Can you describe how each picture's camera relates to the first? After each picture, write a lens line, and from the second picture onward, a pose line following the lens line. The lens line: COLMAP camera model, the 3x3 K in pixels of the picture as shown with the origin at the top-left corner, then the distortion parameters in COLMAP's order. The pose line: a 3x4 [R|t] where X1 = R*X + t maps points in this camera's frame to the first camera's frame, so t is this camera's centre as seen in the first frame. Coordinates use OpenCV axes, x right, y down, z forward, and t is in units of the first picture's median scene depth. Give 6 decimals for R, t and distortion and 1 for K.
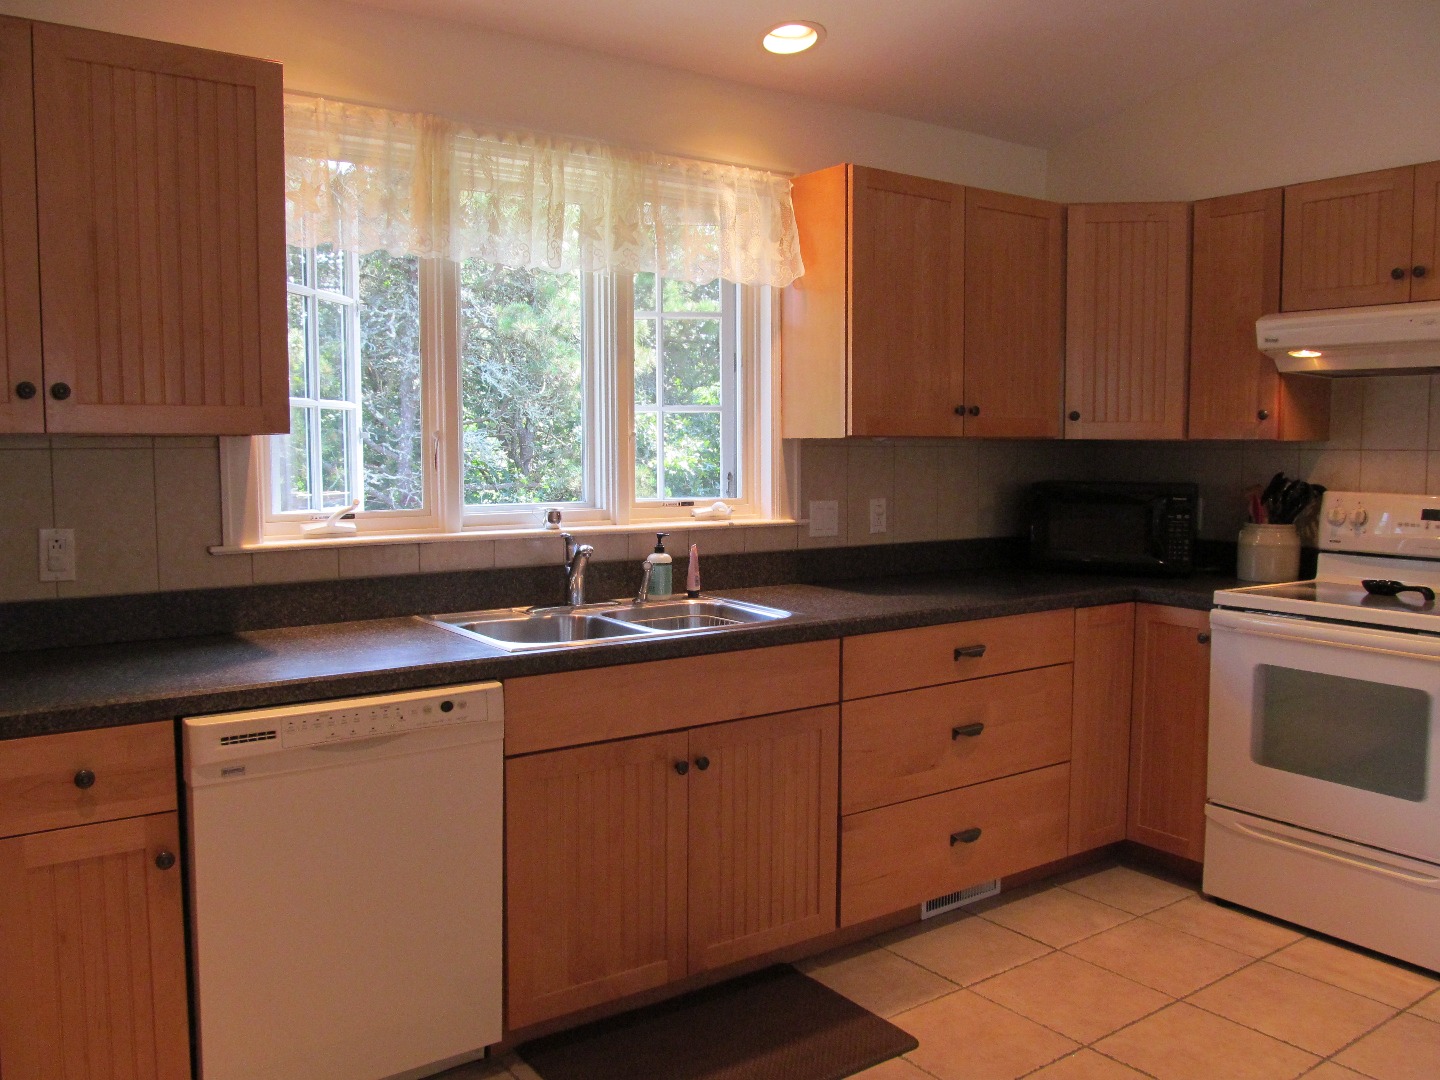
lens RADIAL K [[1184.2, 0, 717.6], [0, 1184.2, 543.5], [0, 0, 1]] dist [-0.067968, 0.024593]
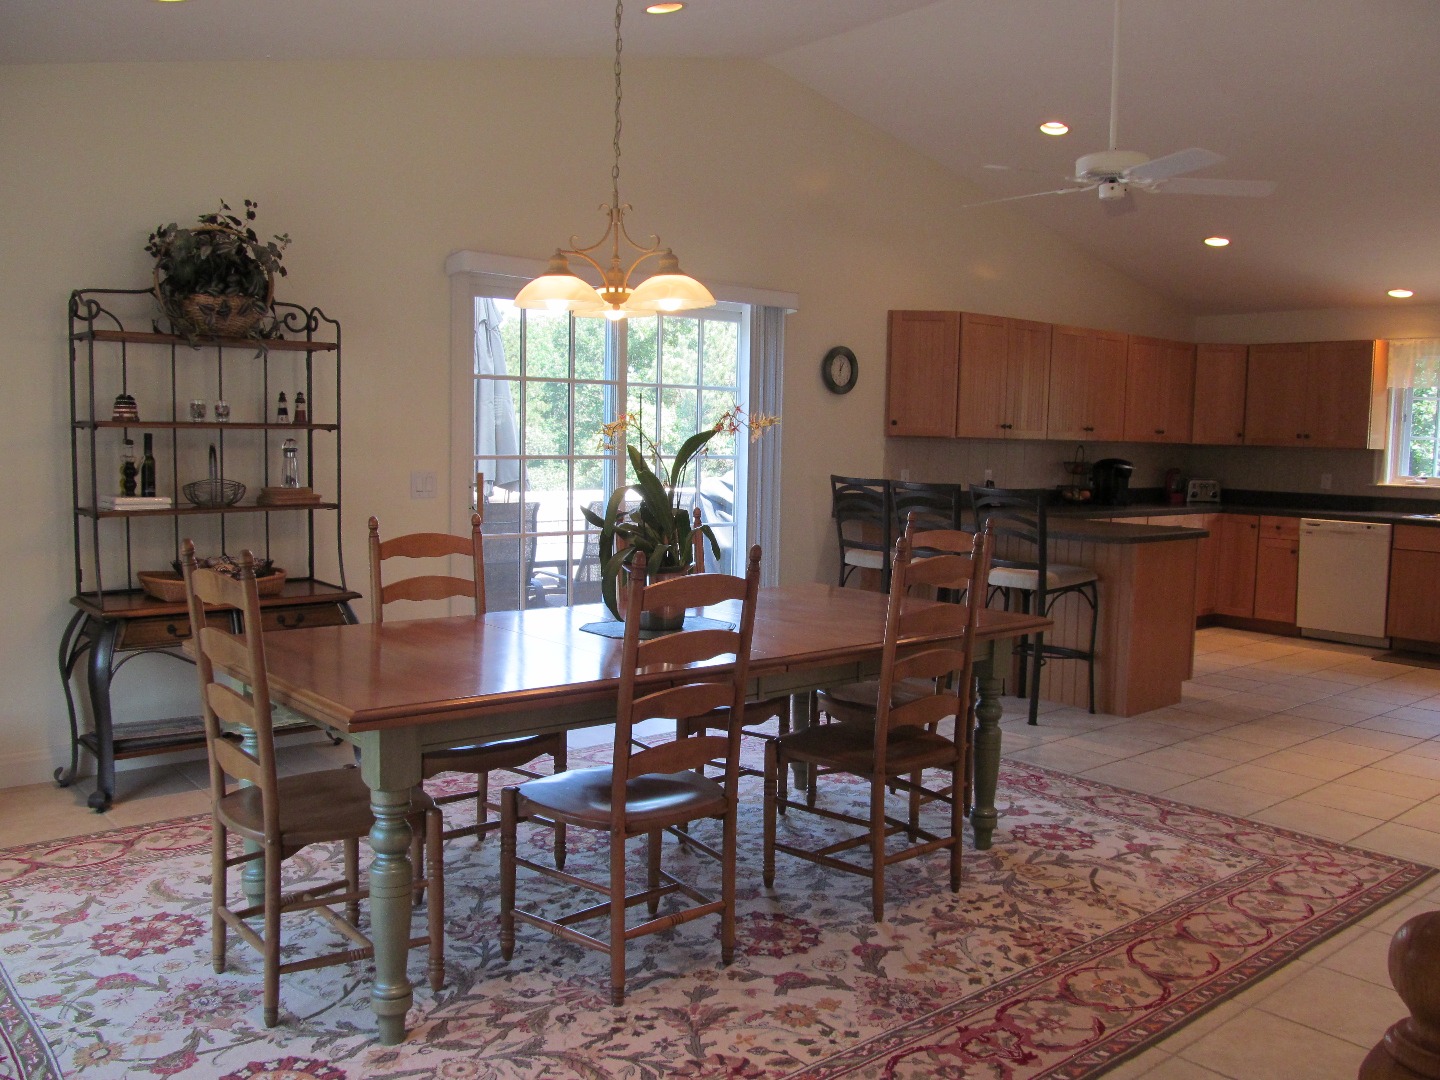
lens RADIAL K [[1184.2, 0, 719.3], [0, 1184.2, 538.7], [0, 0, 1]] dist [-0.067968, 0.024593]
pose [[0.076001, 0.090077, -0.993031, 2.189125], [-0.102754, 0.991316, 0.082058, 0.062605], [0.991799, 0.095802, 0.084597, -0.858303]]
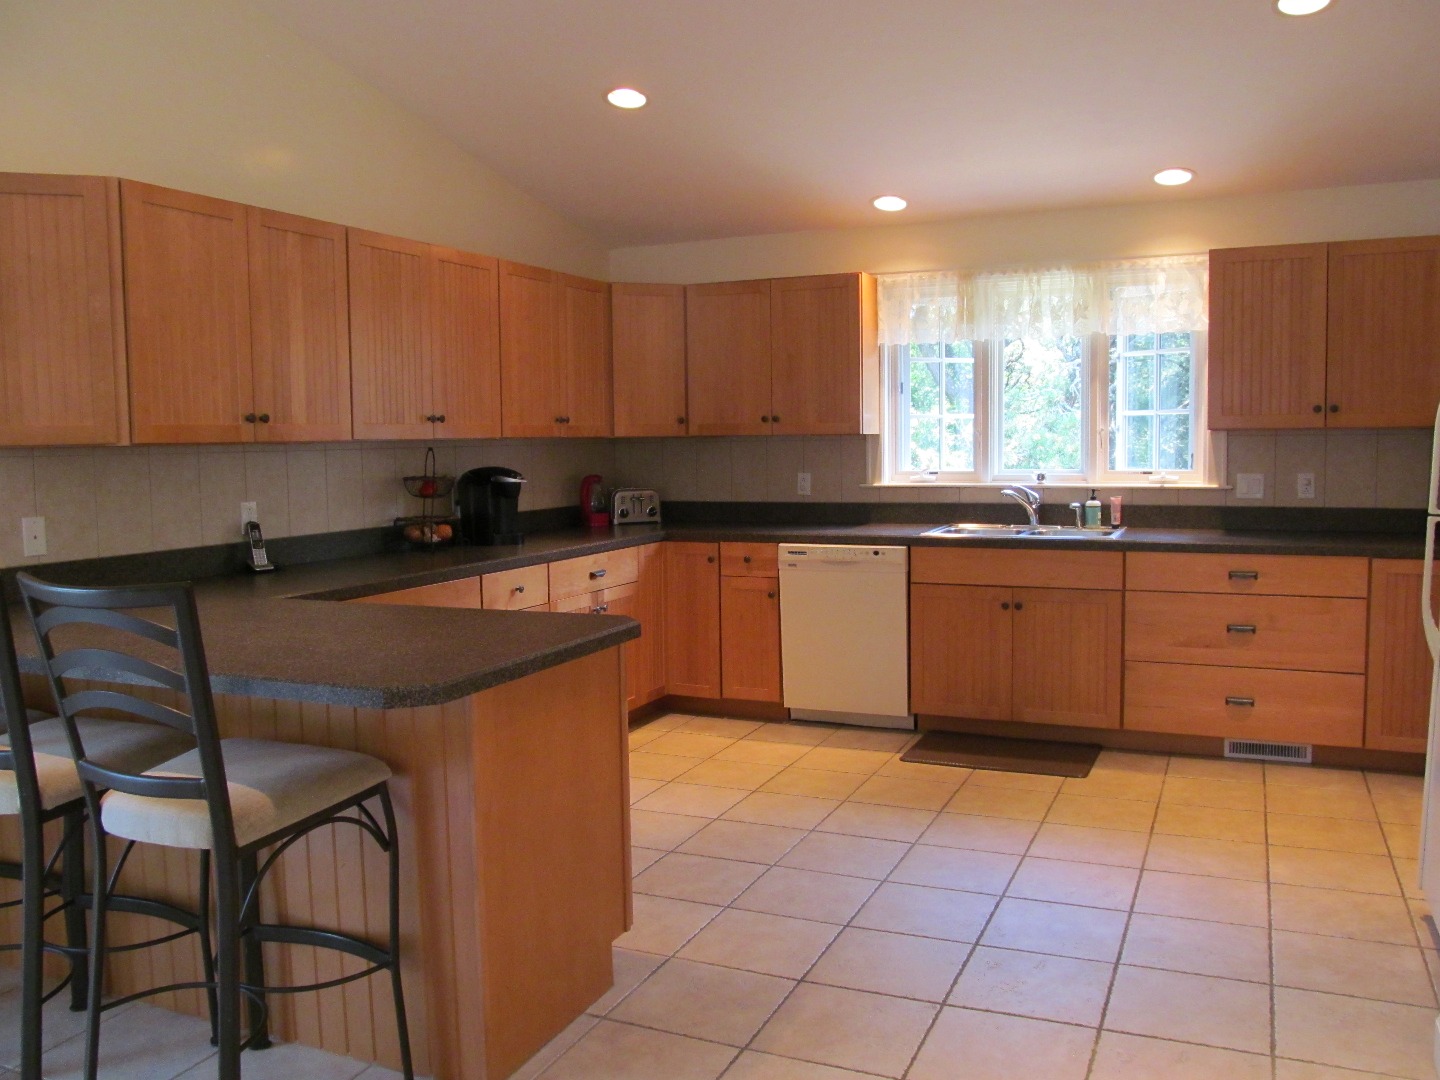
lens RADIAL K [[1184.2, 0, 721.4], [0, 1184.2, 537.6], [0, 0, 1]] dist [-0.067968, 0.024593]
pose [[0.505938, 0.066295, -0.860019, 1.150305], [-0.055633, 0.997474, 0.044162, 0.016829], [0.860774, 0.025502, 0.508348, -0.310199]]
